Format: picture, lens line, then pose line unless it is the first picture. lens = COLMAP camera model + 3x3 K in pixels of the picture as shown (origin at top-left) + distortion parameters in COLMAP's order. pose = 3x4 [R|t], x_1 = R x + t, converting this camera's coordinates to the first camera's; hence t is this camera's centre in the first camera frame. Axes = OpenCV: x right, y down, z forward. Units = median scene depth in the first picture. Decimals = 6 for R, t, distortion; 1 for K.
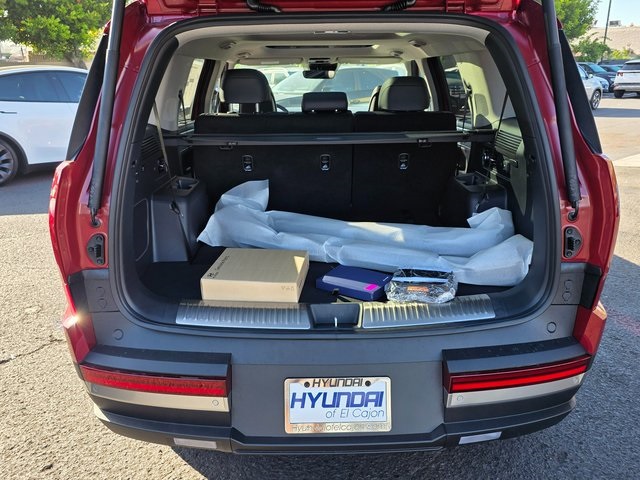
lens RADIAL K [[560.8, 0, 323.3], [0, 560.8, 238.1], [0, 0, 1]] dist [-0.001827, 0.003400]
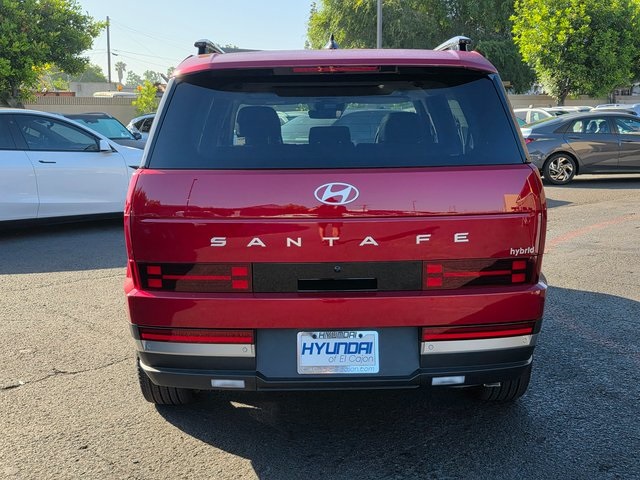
lens RADIAL K [[783.6, 0, 317.8], [0, 783.6, 241.7], [0, 0, 1]] dist [0.032073, 0.000000]
pose [[0.999822, 0.000066, -0.018846, 0.013700], [-0.002534, 0.991385, -0.130953, 0.281187], [0.018675, 0.130977, 0.991209, -0.850016]]
